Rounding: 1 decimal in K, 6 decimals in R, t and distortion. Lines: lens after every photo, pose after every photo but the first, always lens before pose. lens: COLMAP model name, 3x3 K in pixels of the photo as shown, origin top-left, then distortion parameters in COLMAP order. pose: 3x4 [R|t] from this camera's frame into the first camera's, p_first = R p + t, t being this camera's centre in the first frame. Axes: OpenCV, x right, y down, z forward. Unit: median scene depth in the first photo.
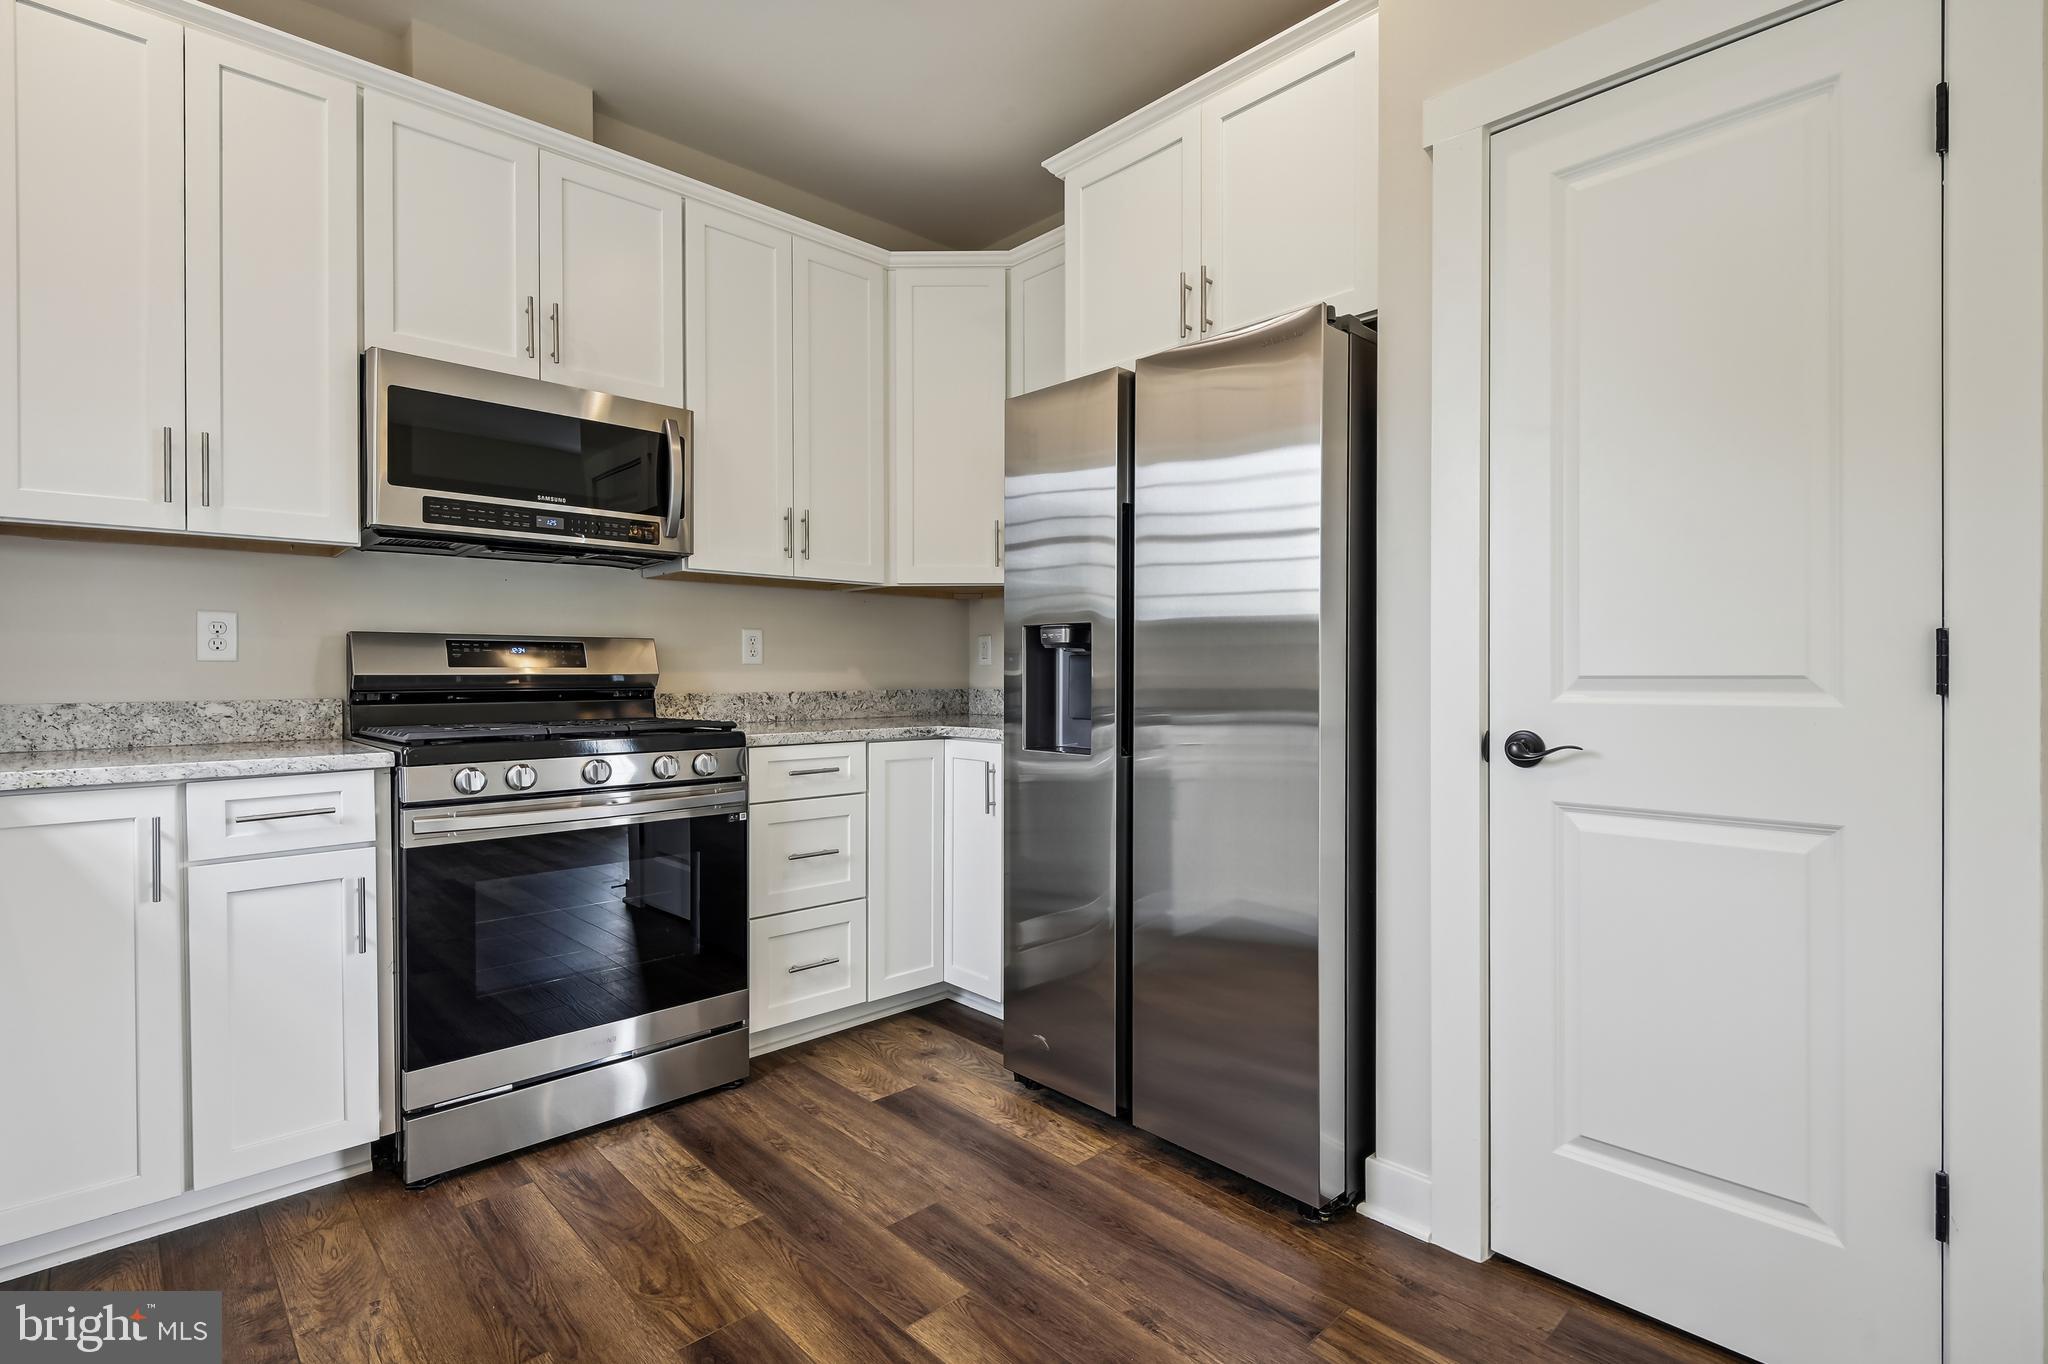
lens RADIAL K [[978.9, 0, 1024.0], [0, 978.9, 682.0], [0, 0, 1]] dist [-0.000494, 0.000149]
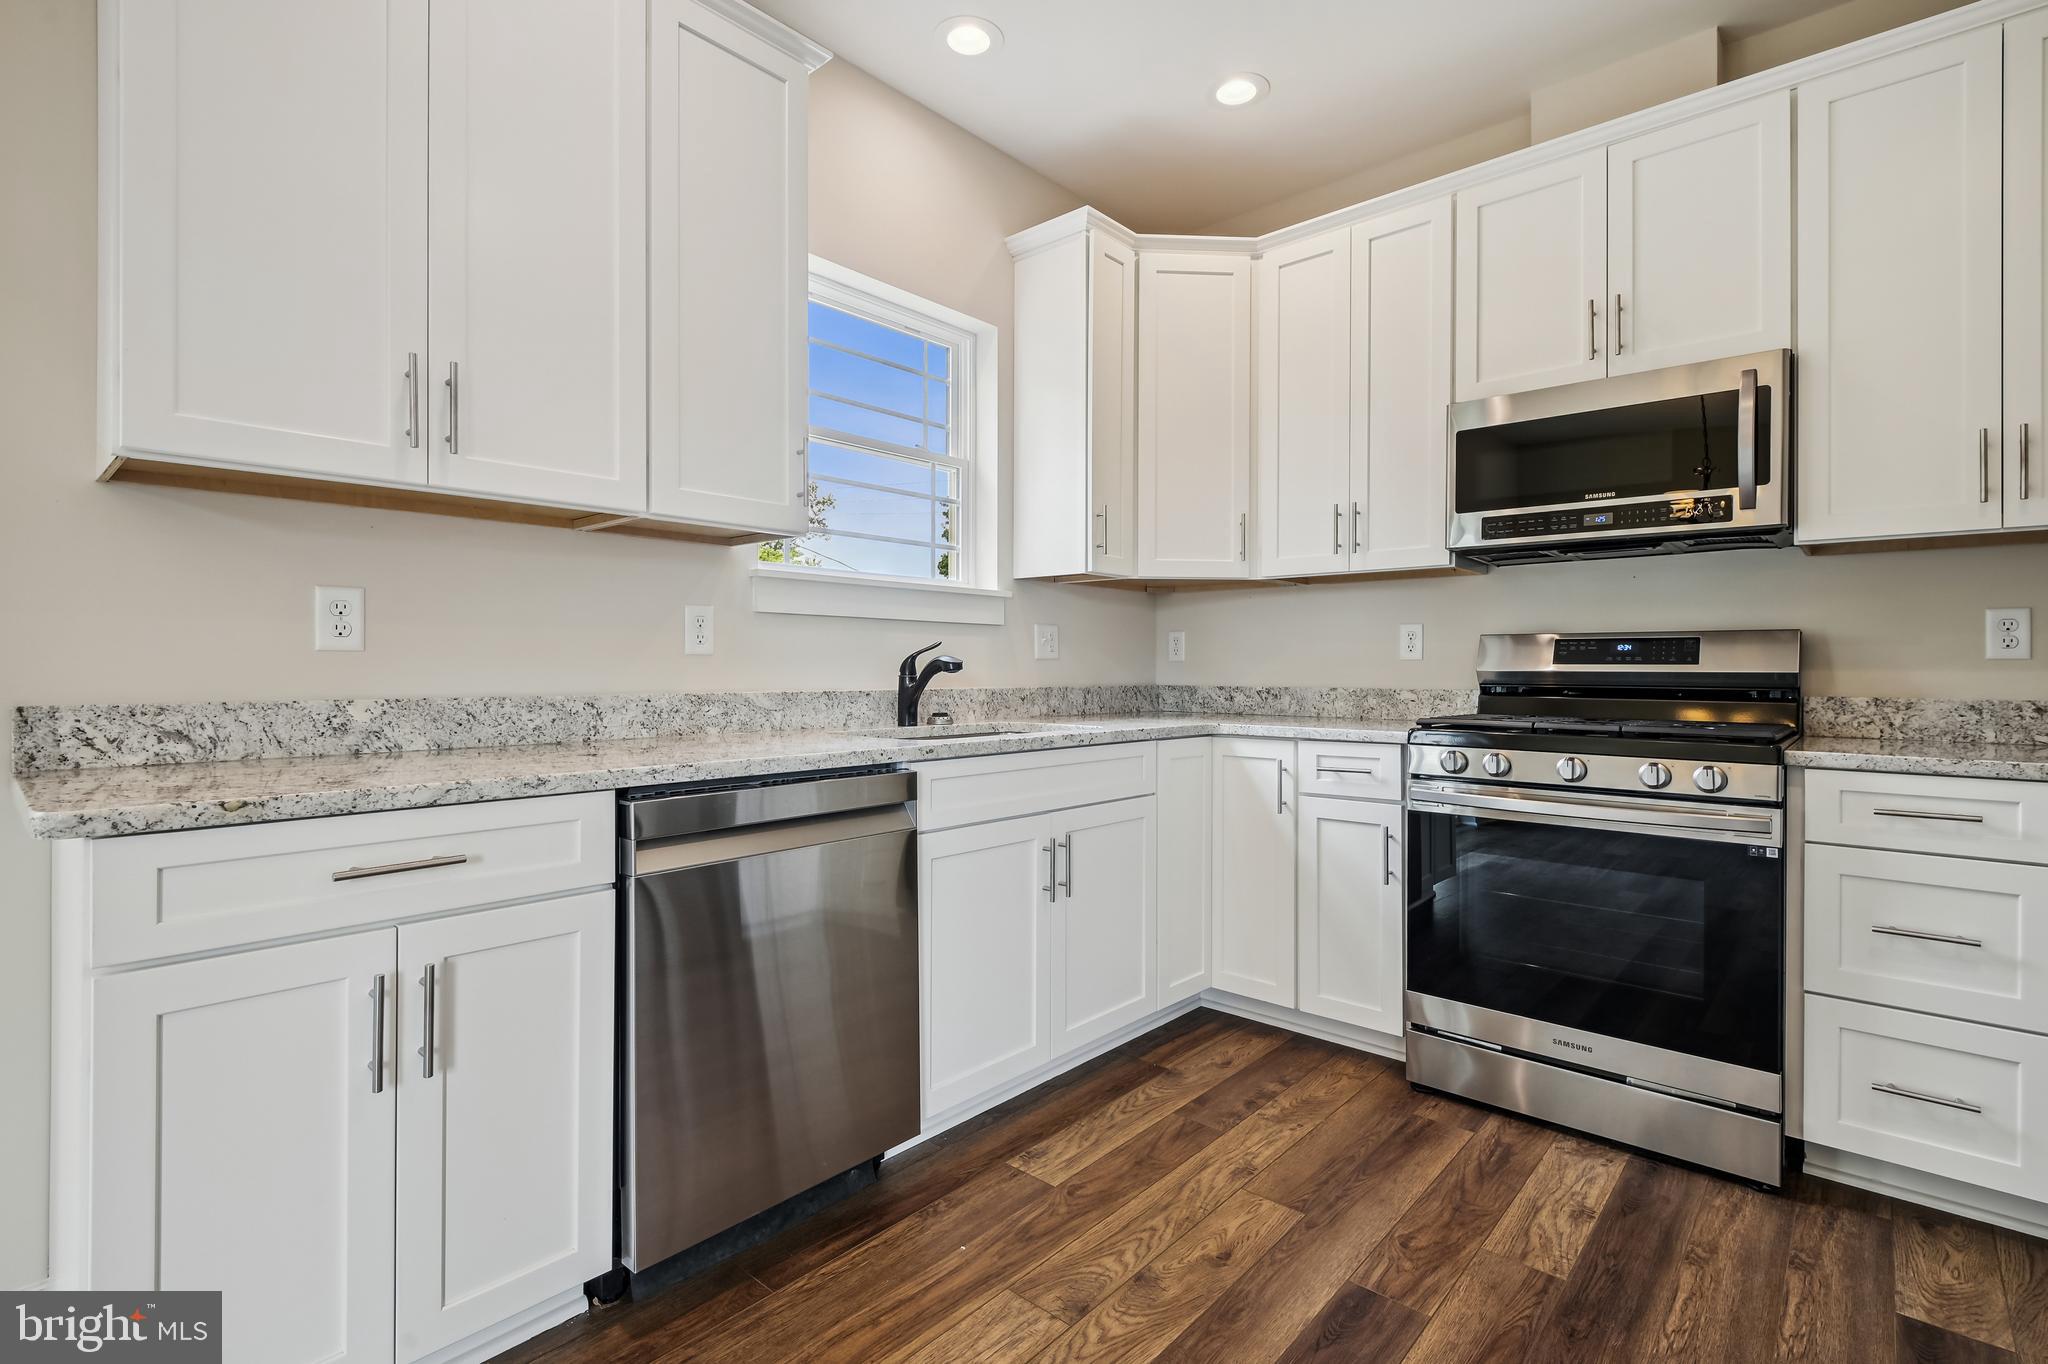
lens RADIAL K [[940.3, 0, 1028.4], [0, 940.3, 670.0], [0, 0, 1]] dist [0.000931, -0.000644]
pose [[0.080785, 0.004288, -0.996722, 0.461663], [-0.015324, 0.999878, 0.003059, -0.003246], [0.996614, 0.015027, 0.080841, 0.371947]]
